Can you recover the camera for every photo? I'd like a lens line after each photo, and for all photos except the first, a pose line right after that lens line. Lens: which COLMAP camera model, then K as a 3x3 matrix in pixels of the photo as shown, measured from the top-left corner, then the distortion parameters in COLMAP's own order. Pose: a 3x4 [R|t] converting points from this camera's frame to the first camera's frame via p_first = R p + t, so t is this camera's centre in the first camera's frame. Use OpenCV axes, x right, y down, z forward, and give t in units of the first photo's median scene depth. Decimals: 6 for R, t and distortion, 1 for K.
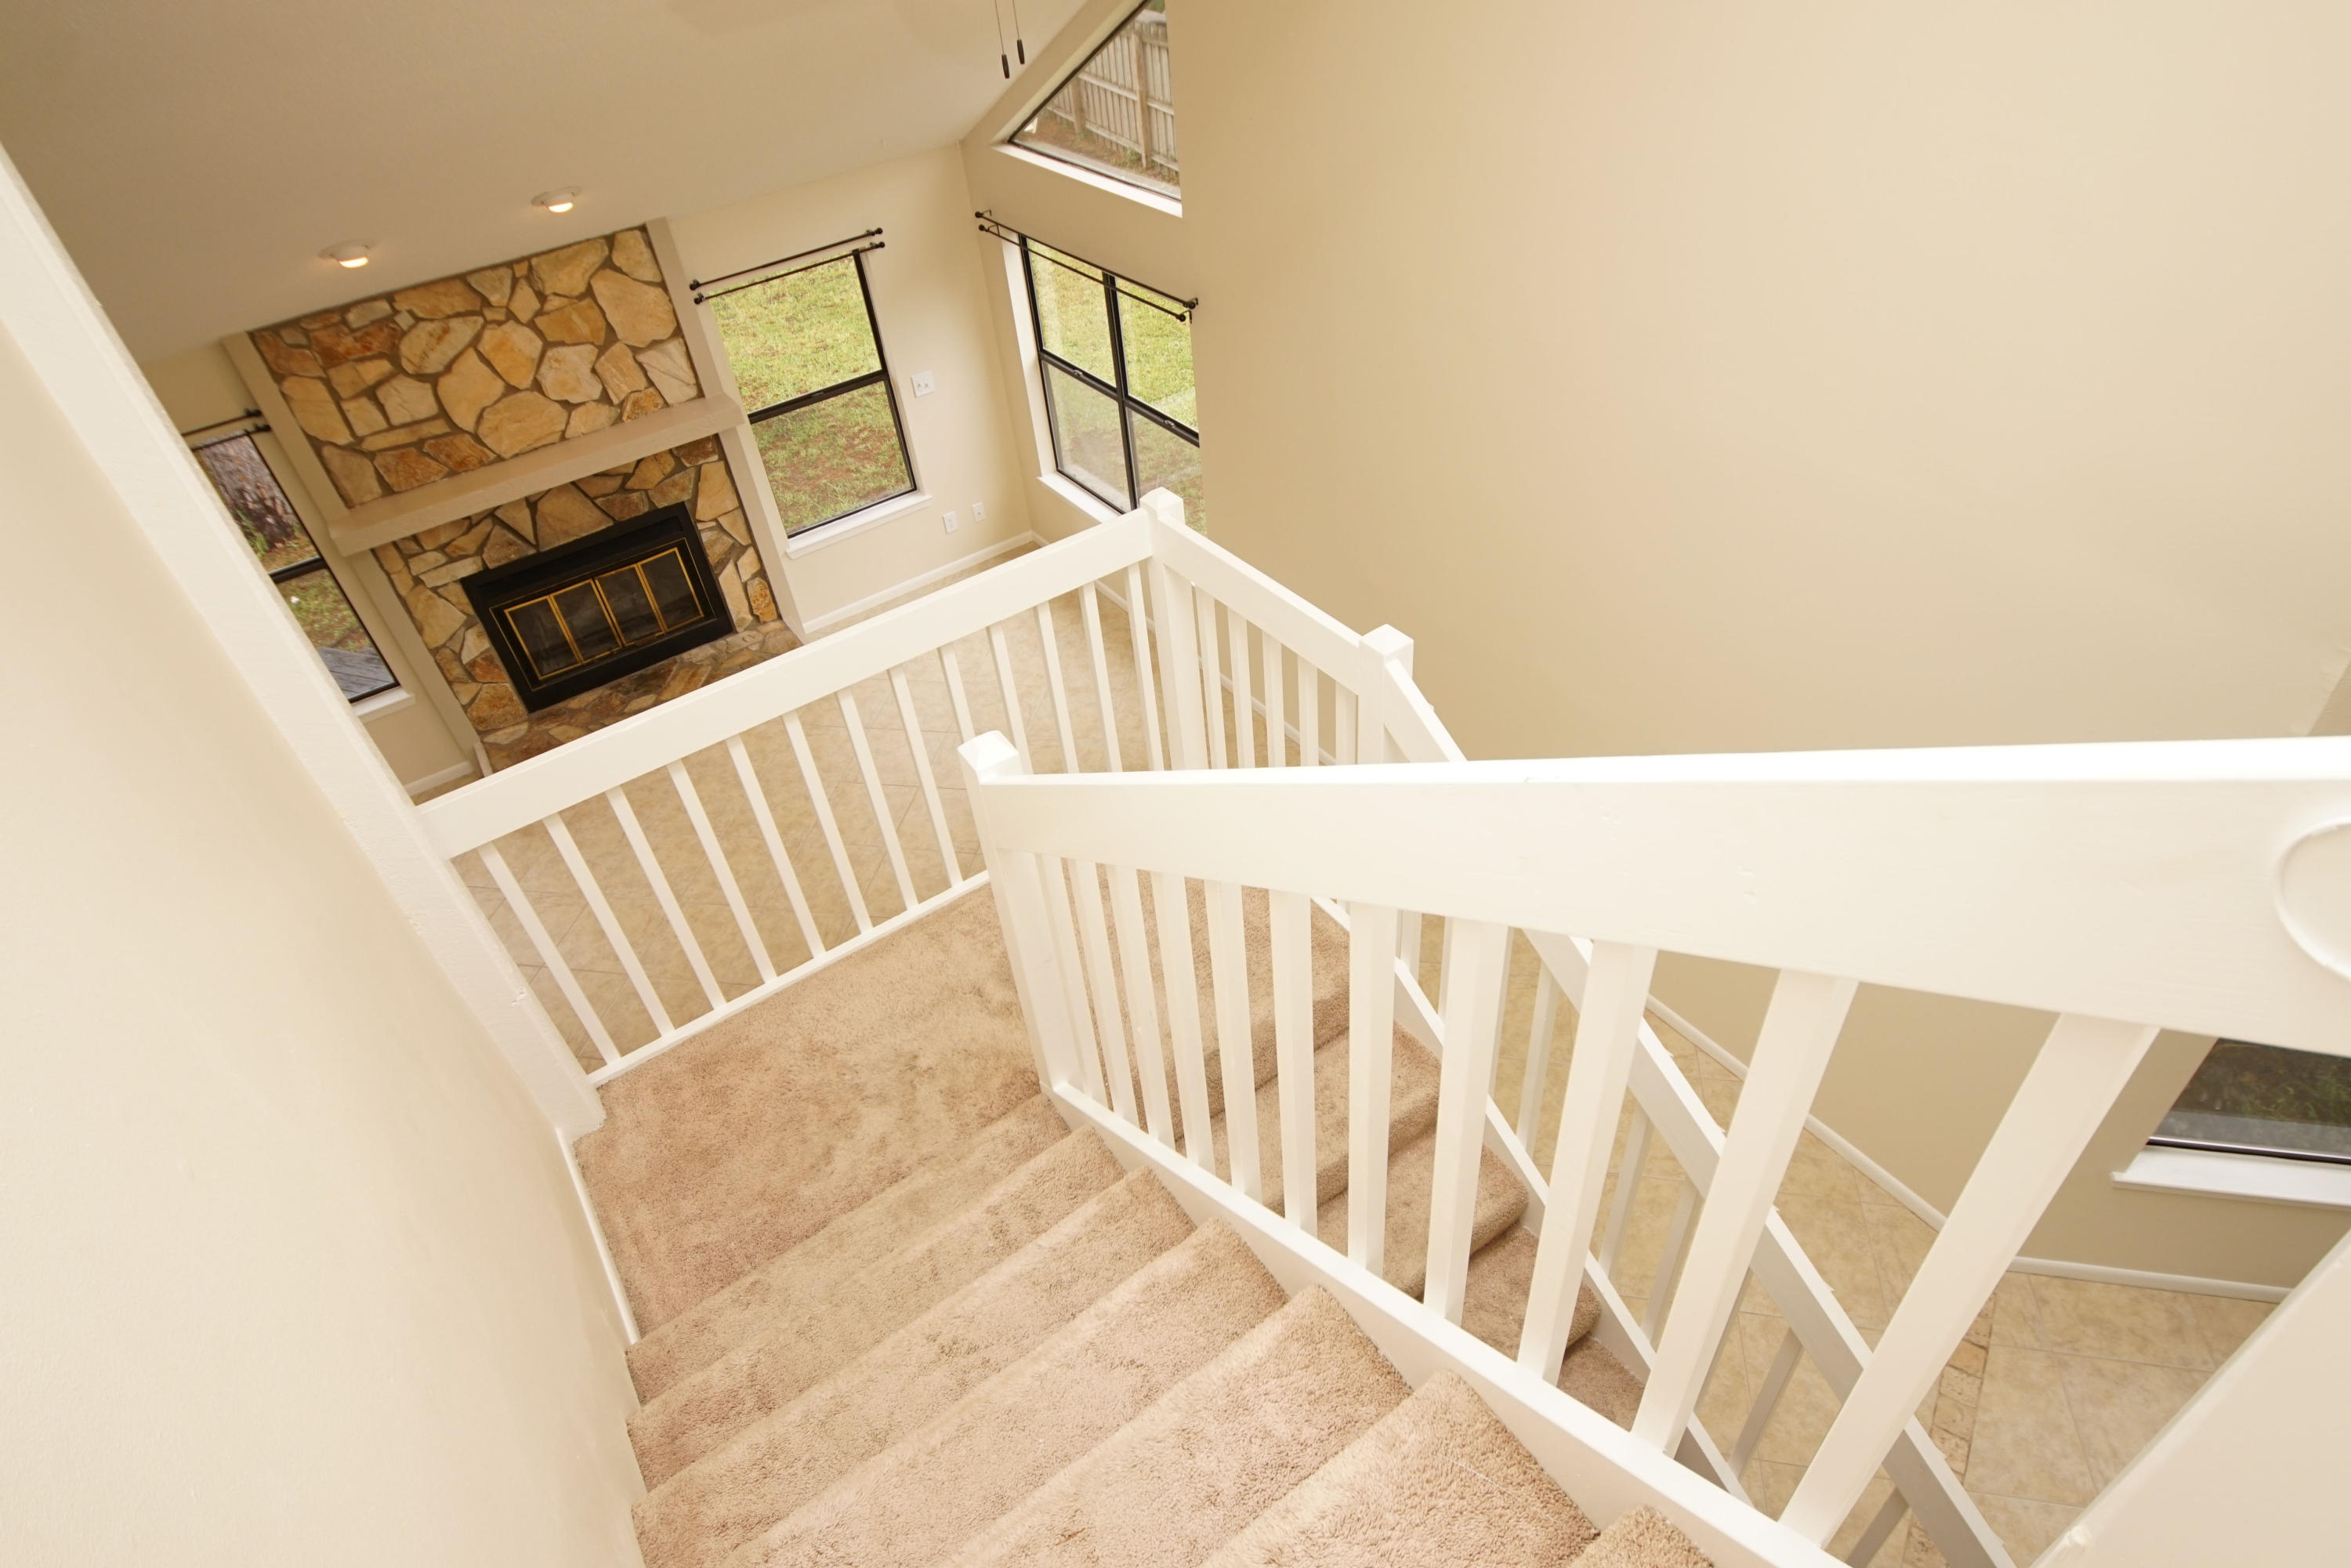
lens RADIAL K [[1267.8, 0, 1156.3], [0, 1267.8, 772.5], [0, 0, 1]] dist [0.030894, -0.028357]
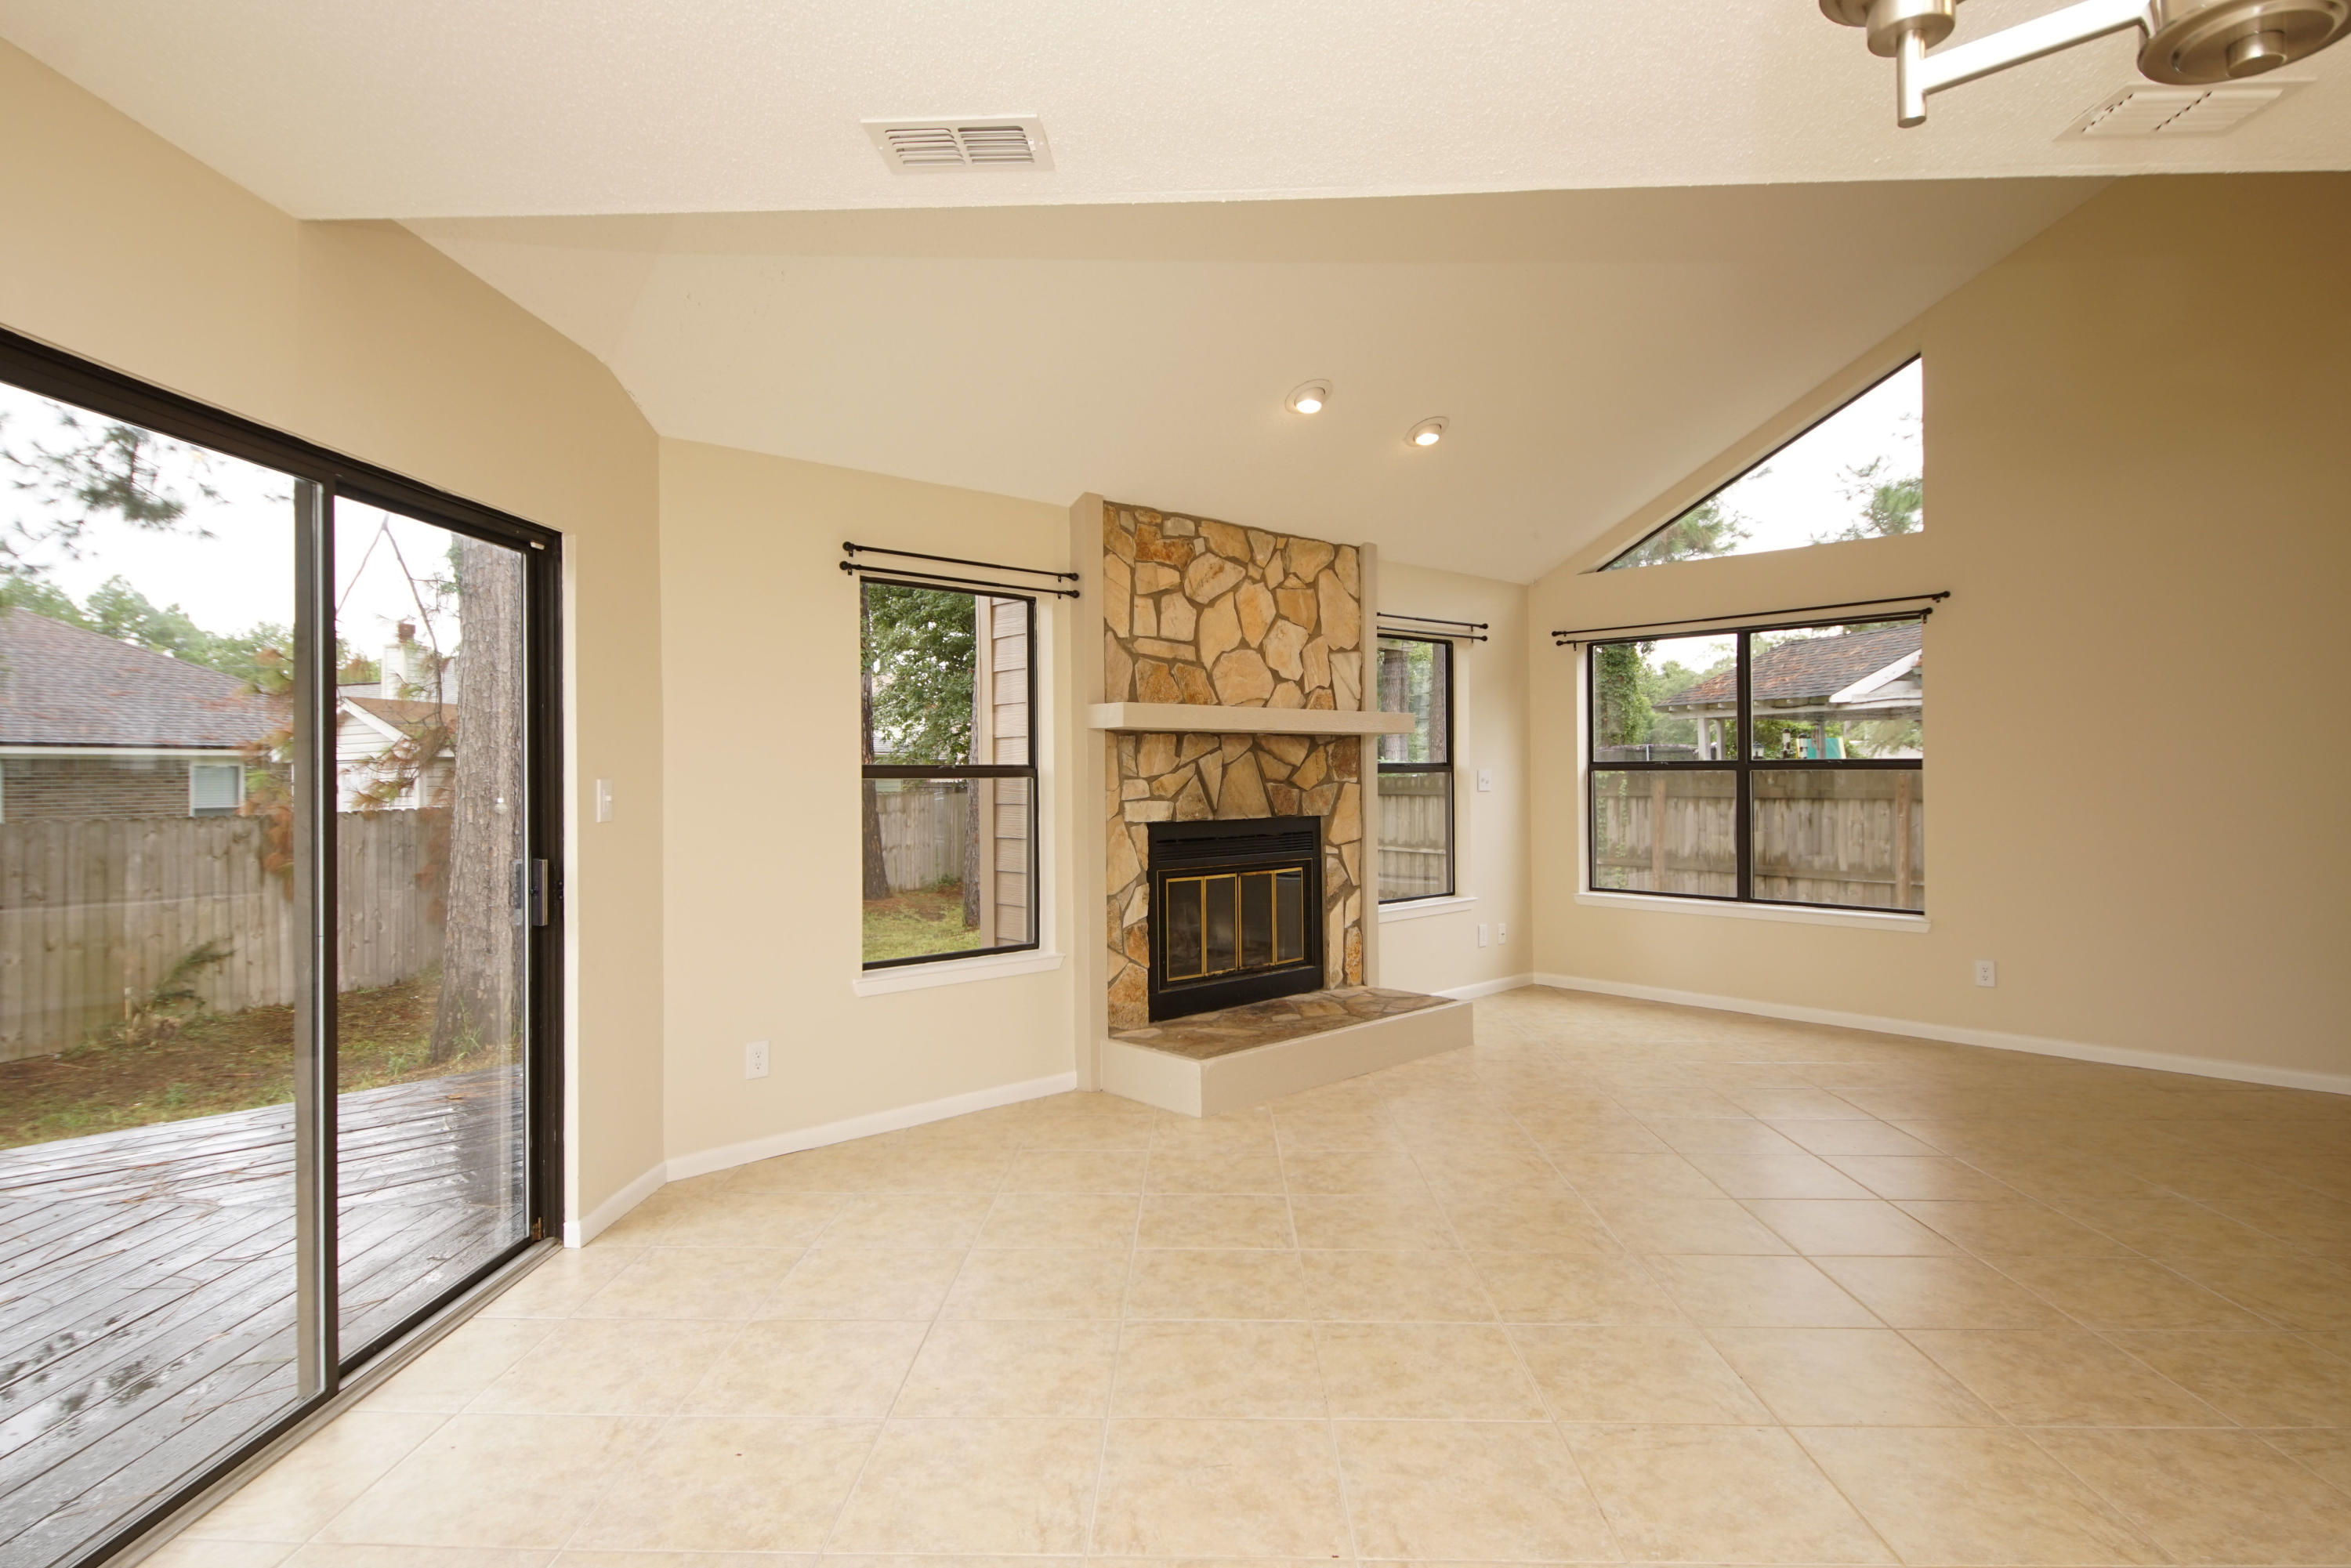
lens RADIAL K [[1267.8, 0, 1150.4], [0, 1267.8, 765.6], [0, 0, 1]] dist [0.030894, -0.028357]
pose [[0.982366, 0.094800, 0.161152, -0.703830], [0.034800, 0.754150, -0.655779, 0.387783], [-0.183701, 0.649823, 0.737553, 0.355213]]
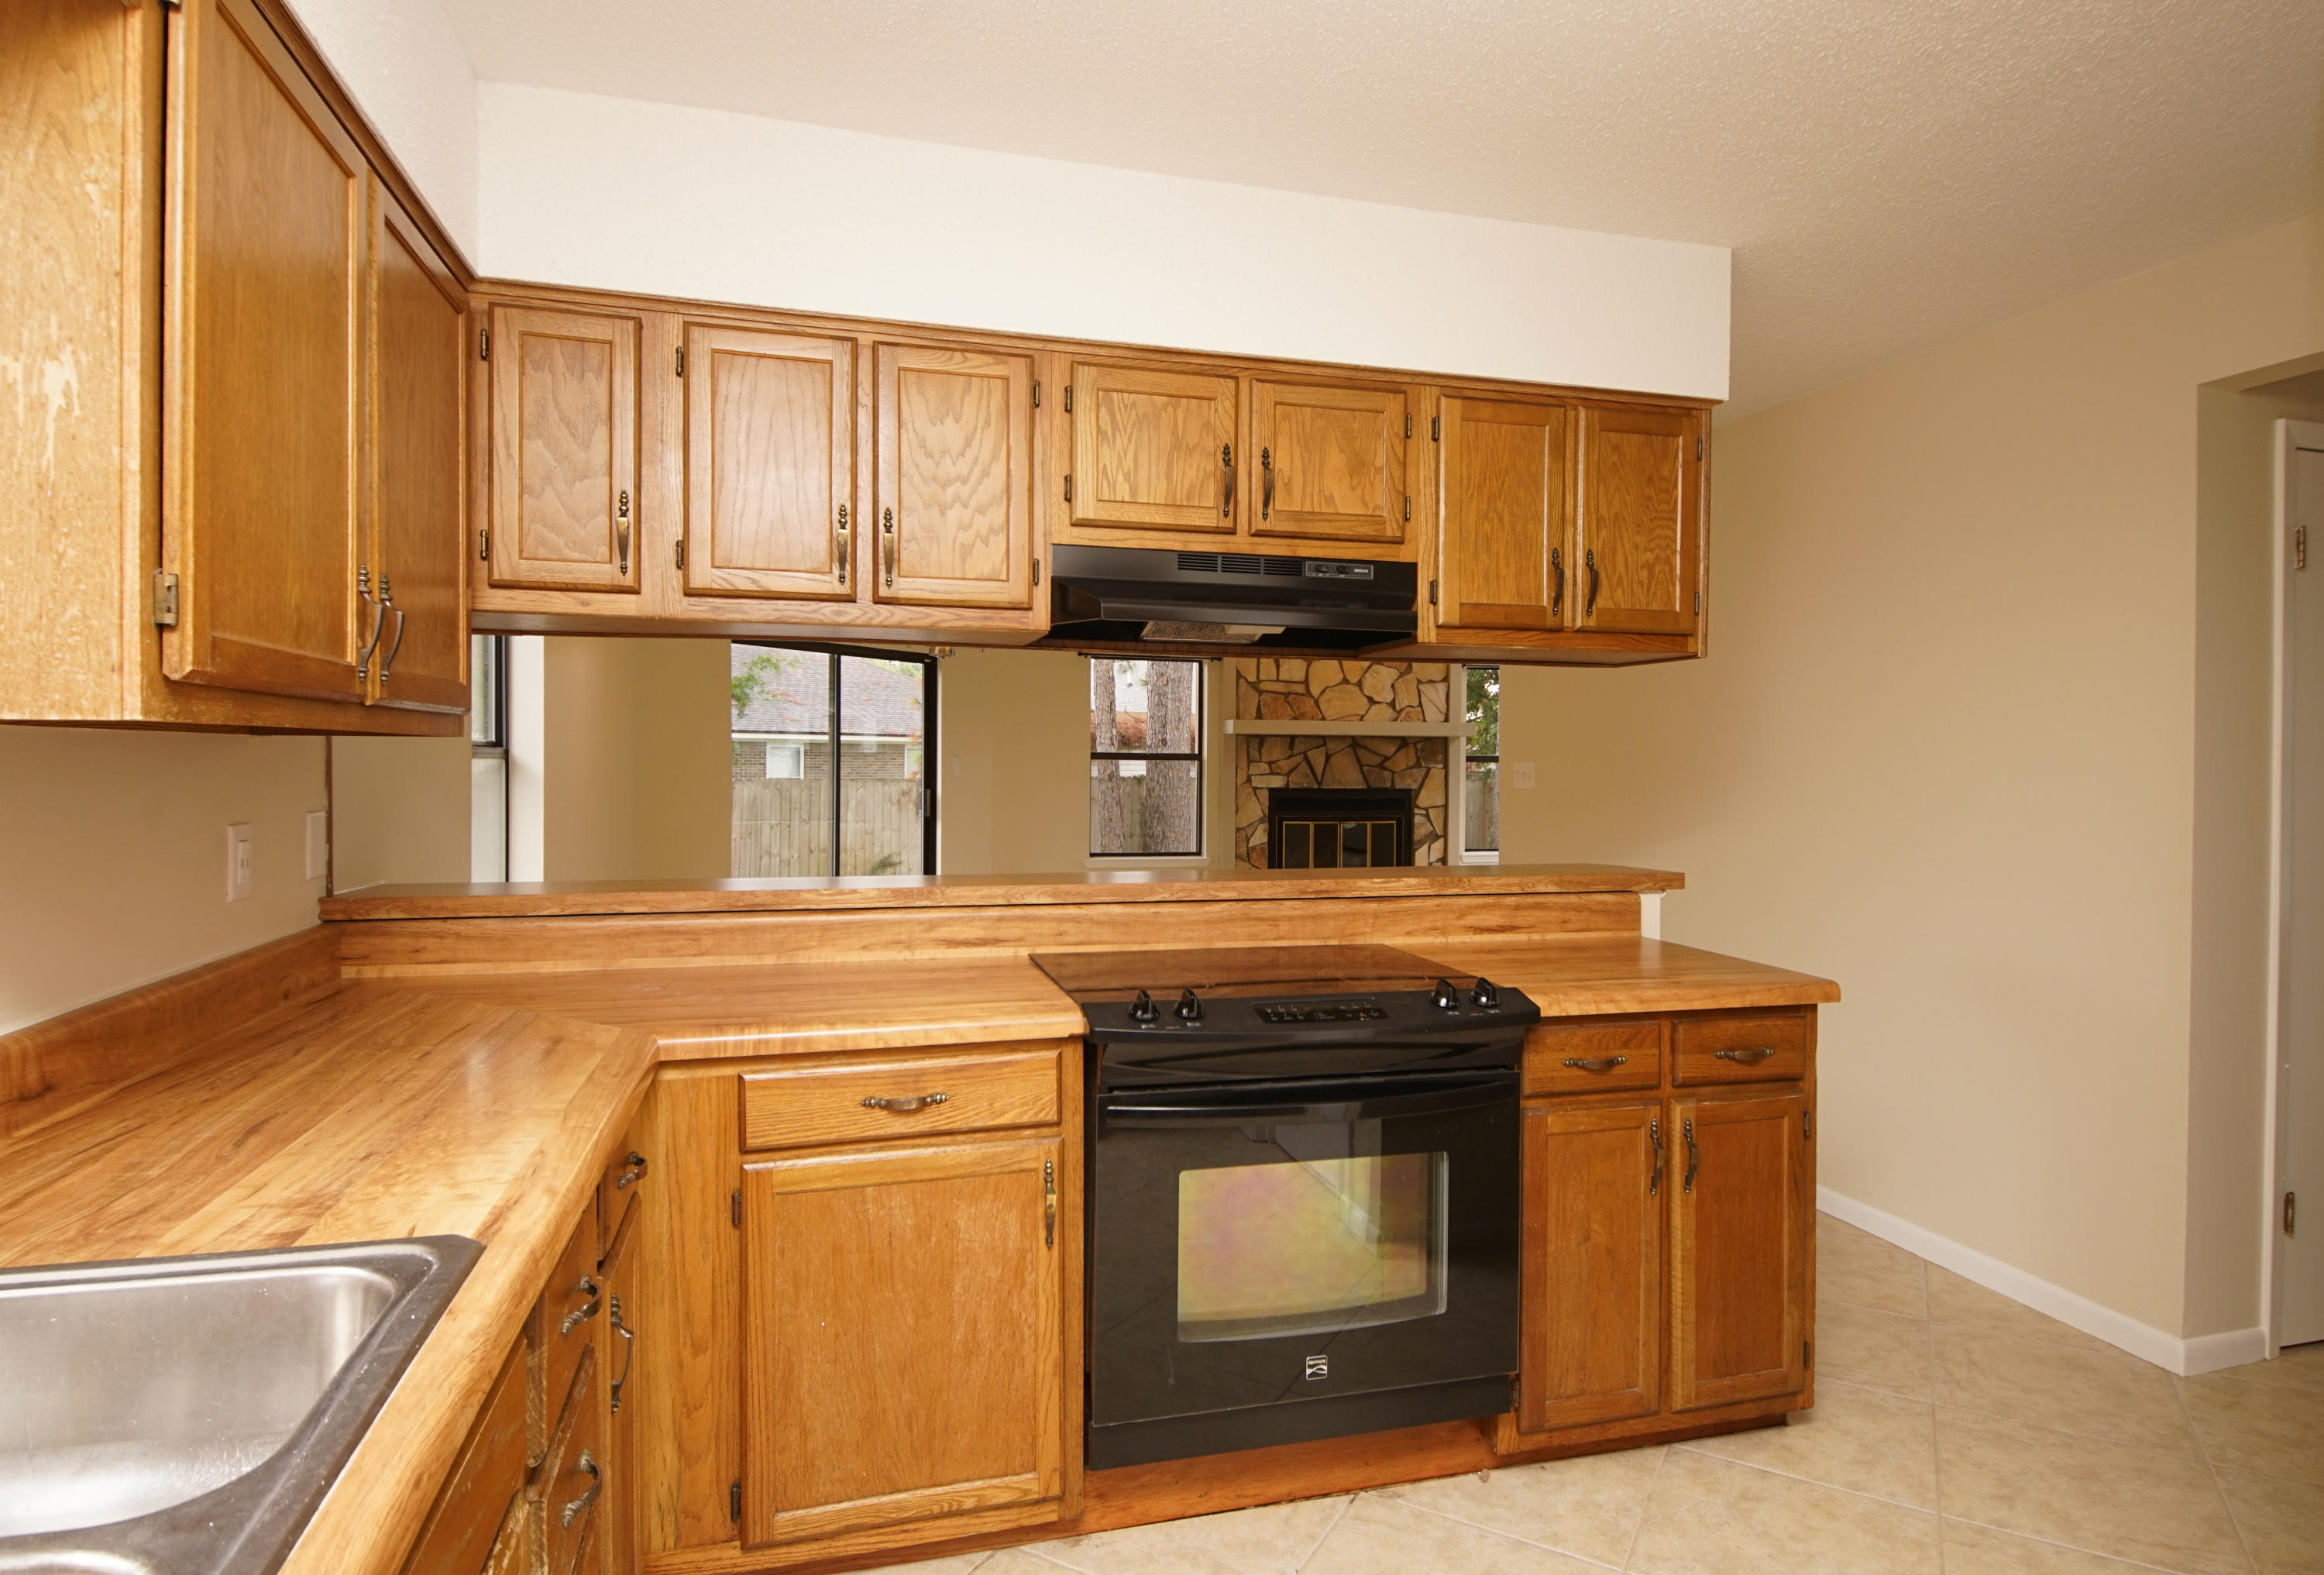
lens RADIAL K [[1253.3, 0, 1155.9], [0, 1253.3, 762.8], [0, 0, 1]] dist [0.030894, -0.028357]
pose [[0.945400, 0.110856, -0.306481, -0.234453], [-0.280541, 0.755423, -0.592142, 0.742903], [0.165881, 0.645792, 0.745276, -0.127890]]
